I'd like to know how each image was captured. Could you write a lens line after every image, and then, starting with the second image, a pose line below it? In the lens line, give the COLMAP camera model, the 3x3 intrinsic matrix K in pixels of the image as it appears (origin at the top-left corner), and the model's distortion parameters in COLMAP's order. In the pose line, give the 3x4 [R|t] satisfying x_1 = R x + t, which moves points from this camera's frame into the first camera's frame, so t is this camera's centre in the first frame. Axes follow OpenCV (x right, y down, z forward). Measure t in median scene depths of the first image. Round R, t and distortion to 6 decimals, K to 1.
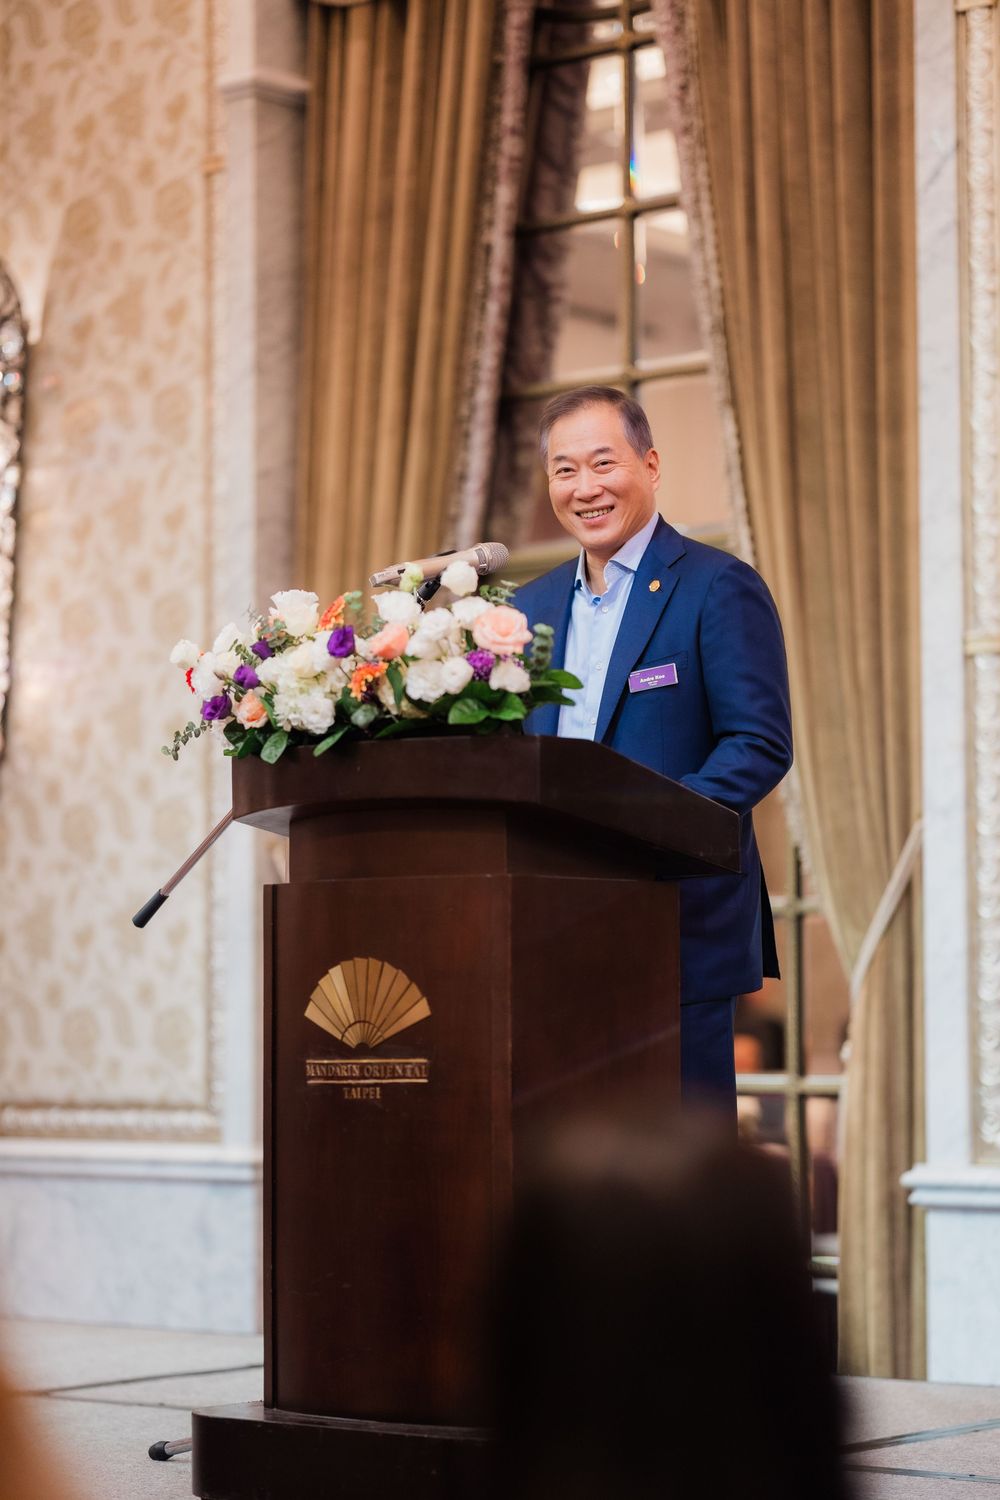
lens RADIAL K [[3576.4, 0, 500.0], [0, 3576.4, 750.0], [0, 0, 1]] dist [0.051236, 0.064461]
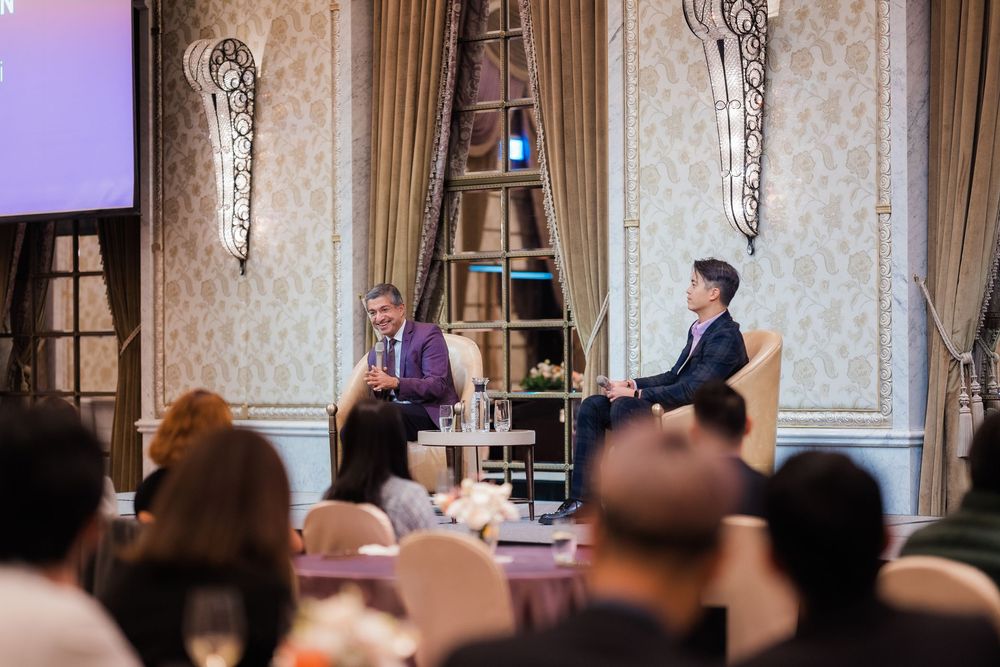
lens RADIAL K [[2384.2, 0, 500.0], [0, 2384.2, 333.5], [0, 0, 1]] dist [0.051236, 0.064461]
pose [[0.999641, -0.002401, -0.026685, 0.070185], [0.004075, 0.998014, 0.062864, -0.047464], [0.026481, -0.062950, 0.997665, -0.576530]]
